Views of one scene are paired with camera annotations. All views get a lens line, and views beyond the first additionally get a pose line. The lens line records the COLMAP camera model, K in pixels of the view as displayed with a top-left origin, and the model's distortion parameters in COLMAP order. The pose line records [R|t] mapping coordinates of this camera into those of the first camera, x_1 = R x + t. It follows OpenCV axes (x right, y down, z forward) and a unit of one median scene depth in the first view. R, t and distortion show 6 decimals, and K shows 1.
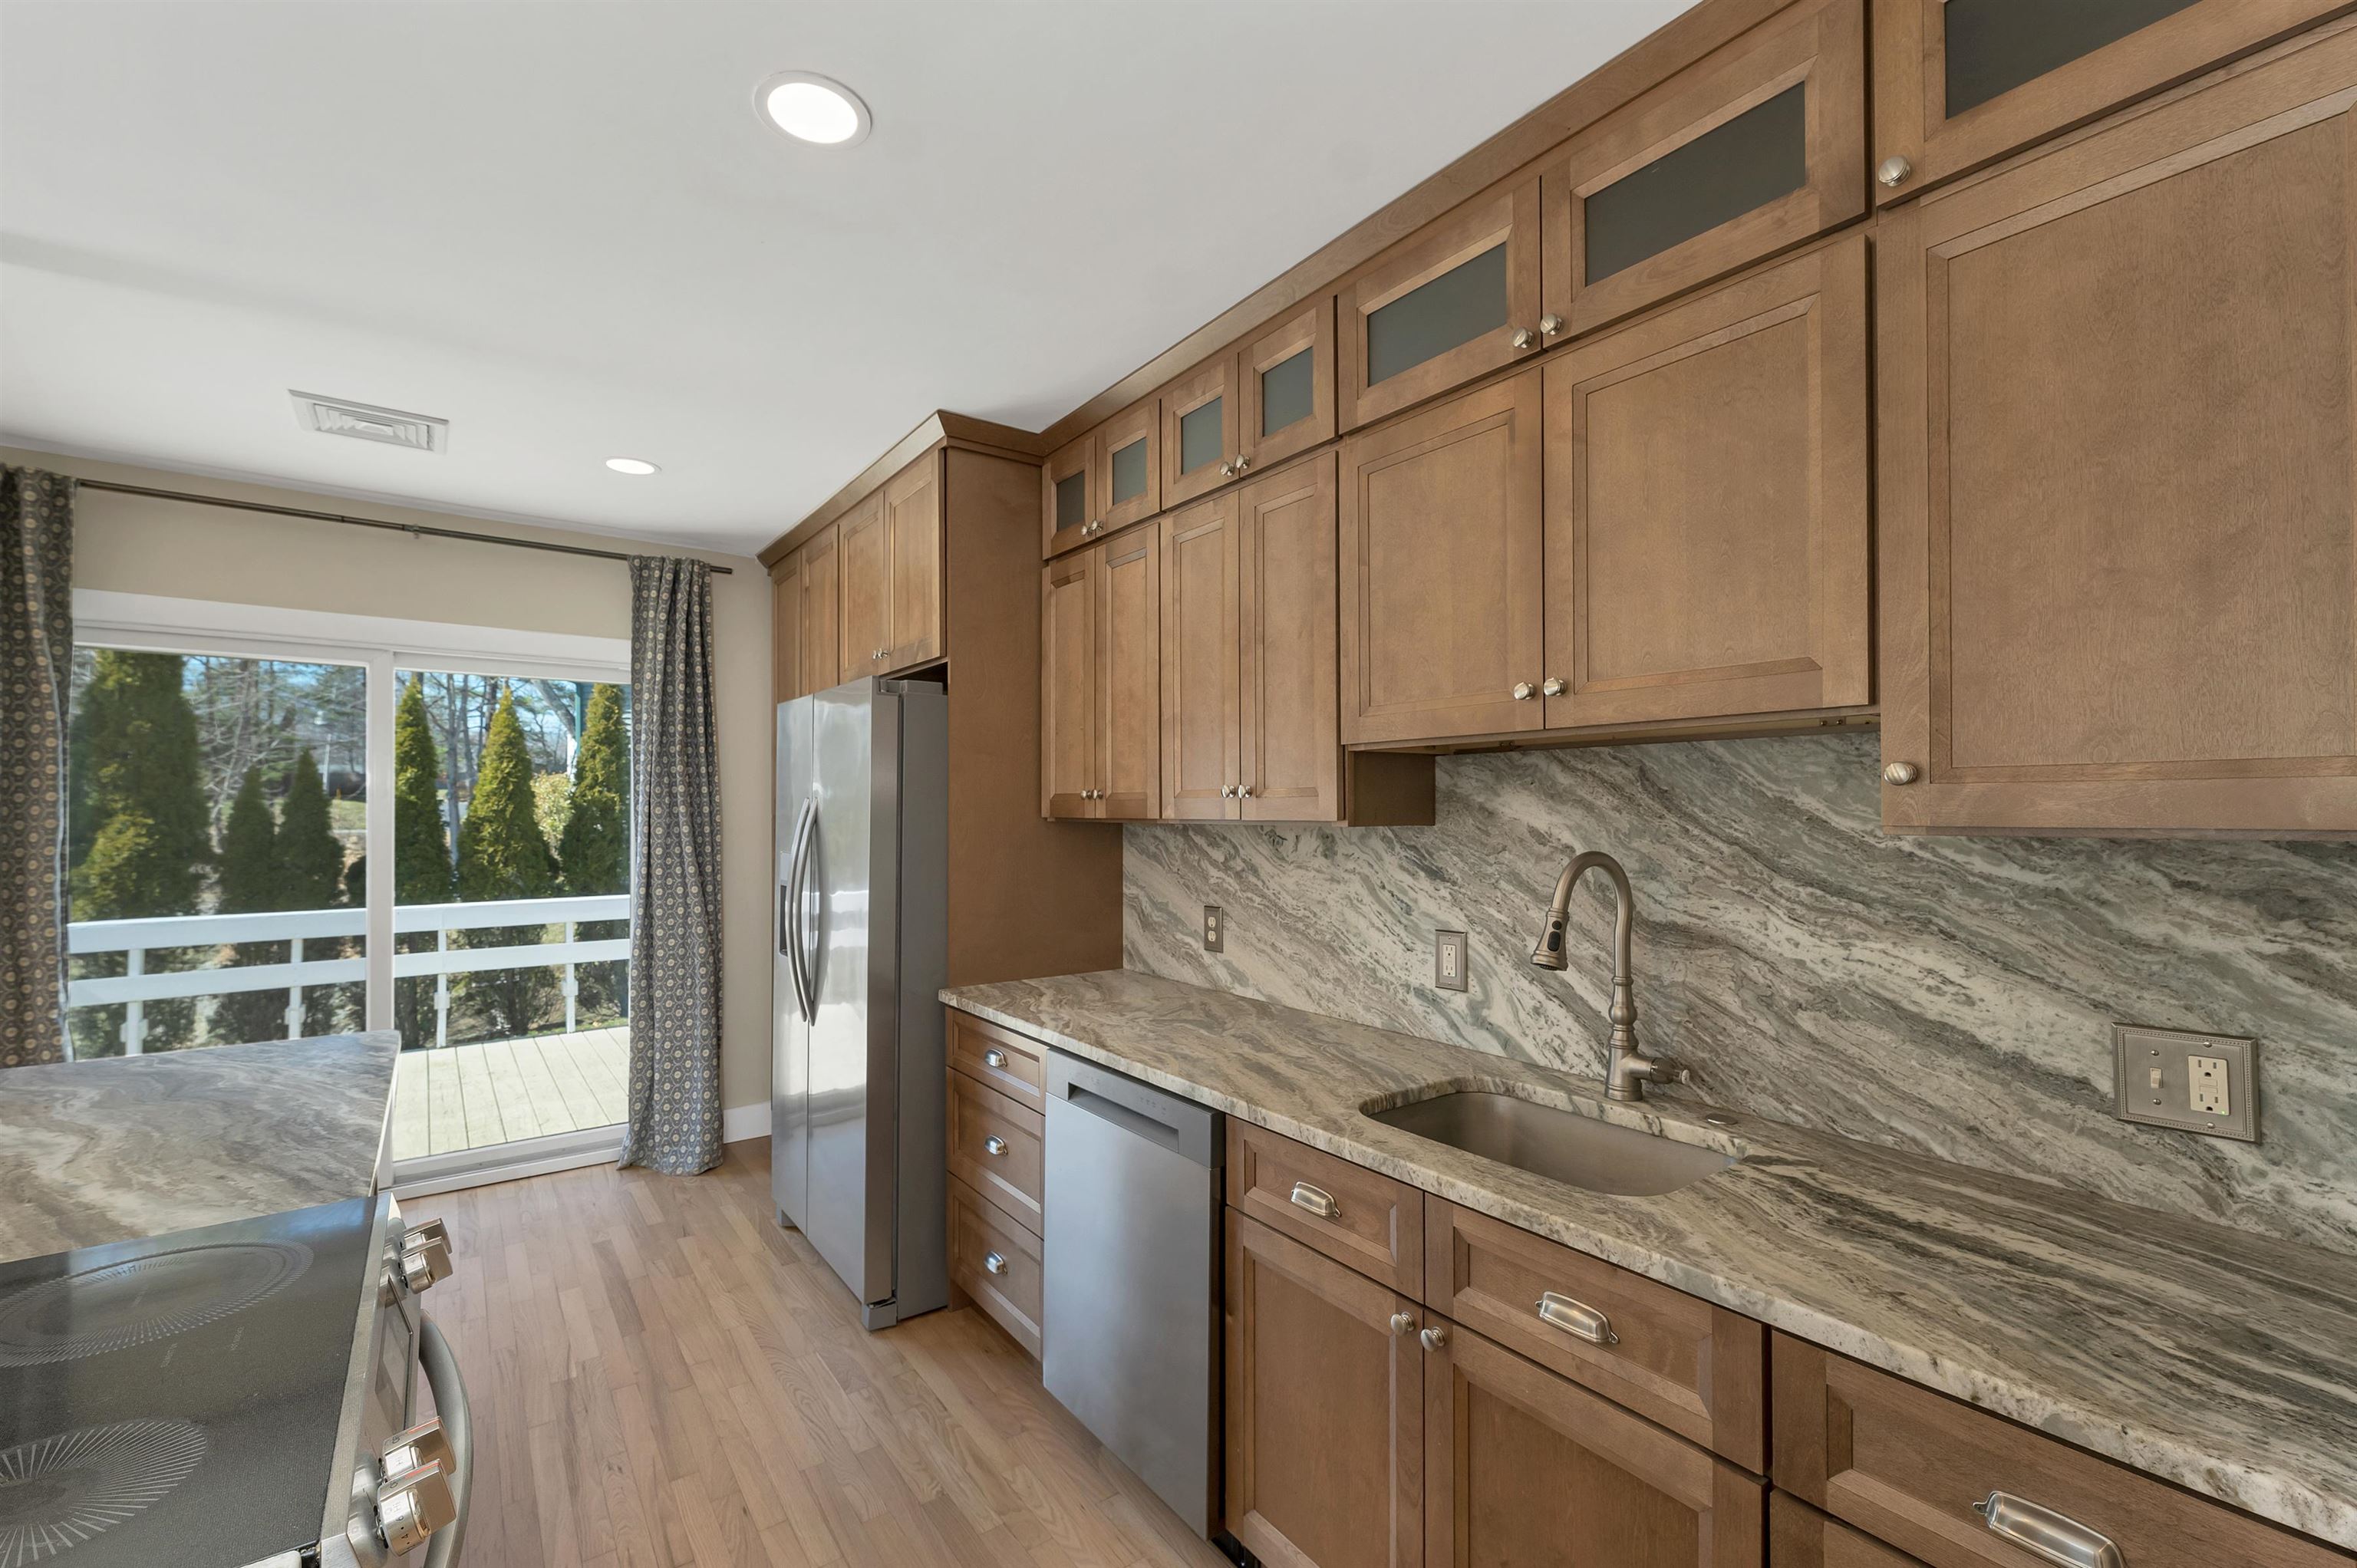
lens RADIAL K [[989.4, 0, 1199.3], [0, 989.4, 809.7], [0, 0, 1]] dist [0.003575, -0.000248]
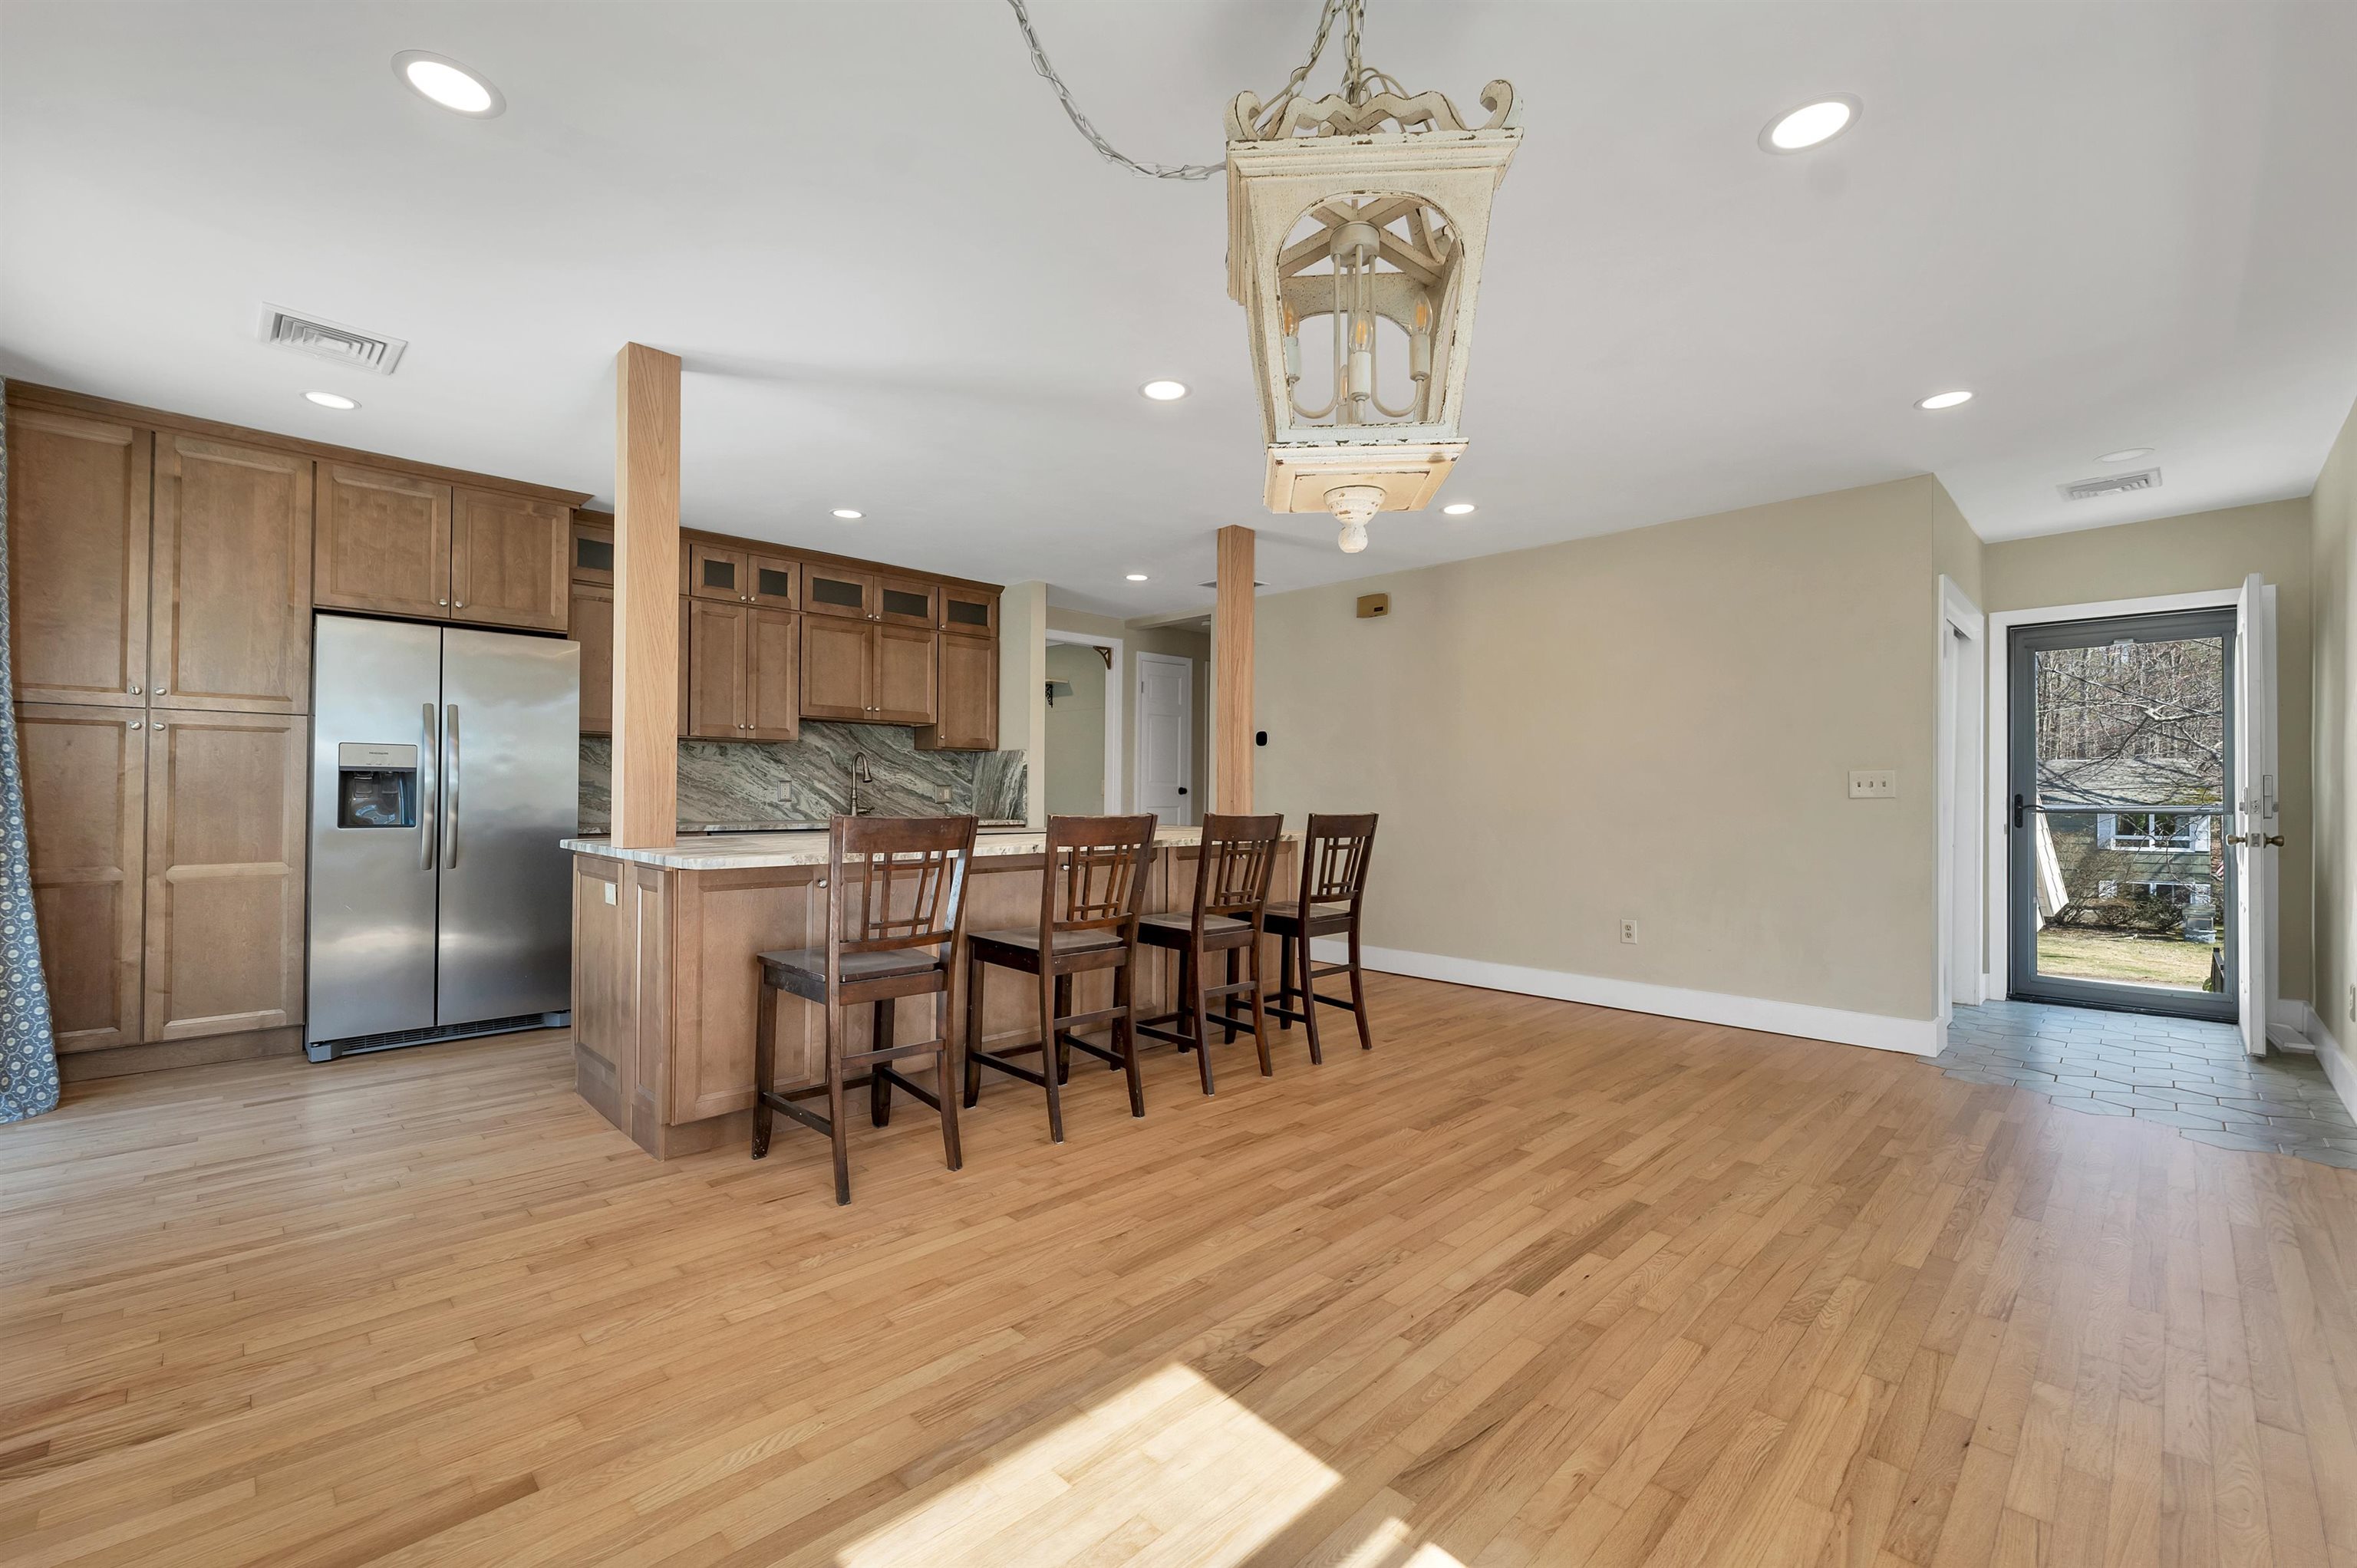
lens RADIAL K [[989.4, 0, 1179.9], [0, 989.4, 785.2], [0, 0, 1]] dist [0.003575, -0.000248]
pose [[-0.140511, 0.007003, 0.990054, -1.956754], [-0.007423, 0.999939, -0.008127, 0.106441], [-0.990051, -0.008491, -0.140450, 0.190591]]
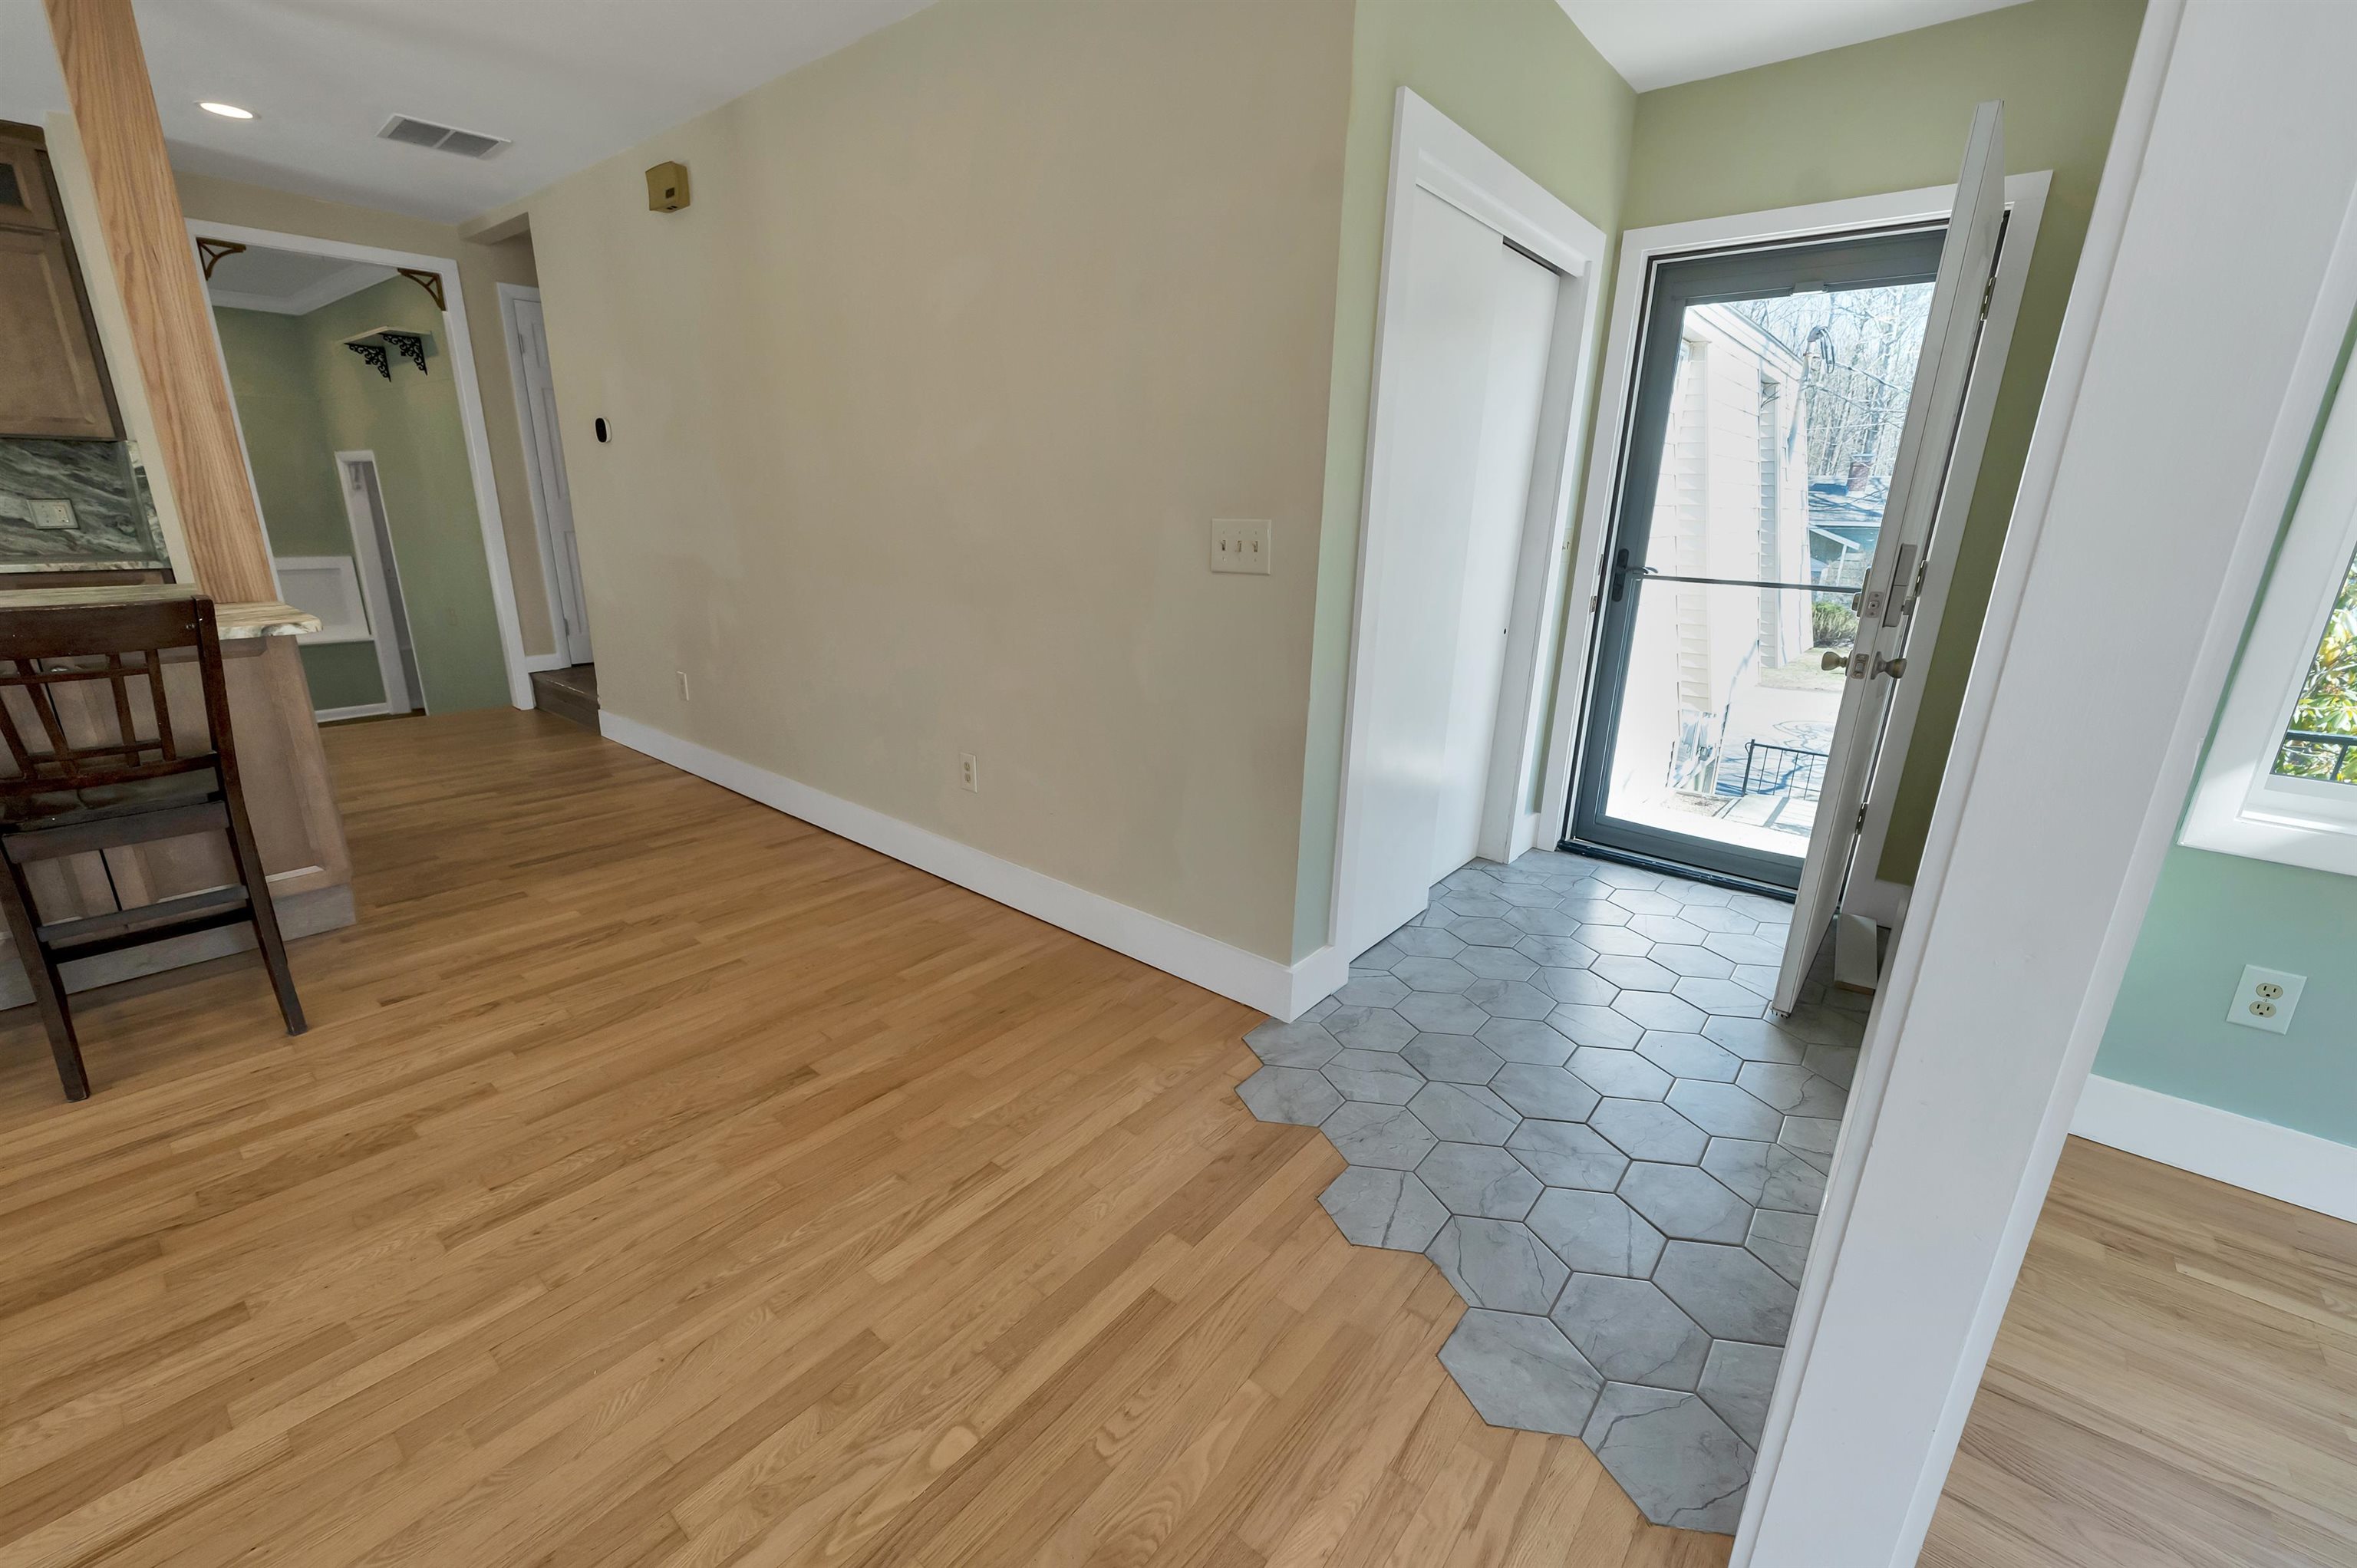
lens RADIAL K [[966.7, 0, 1179.6], [0, 966.7, 792.0], [0, 0, 1]] dist [-0.002046, 0.000119]
pose [[-0.236108, -0.290921, 0.927156, -1.378910], [-0.024475, 0.955610, 0.293616, 0.047802], [-0.971418, 0.046633, -0.232748, -0.821857]]
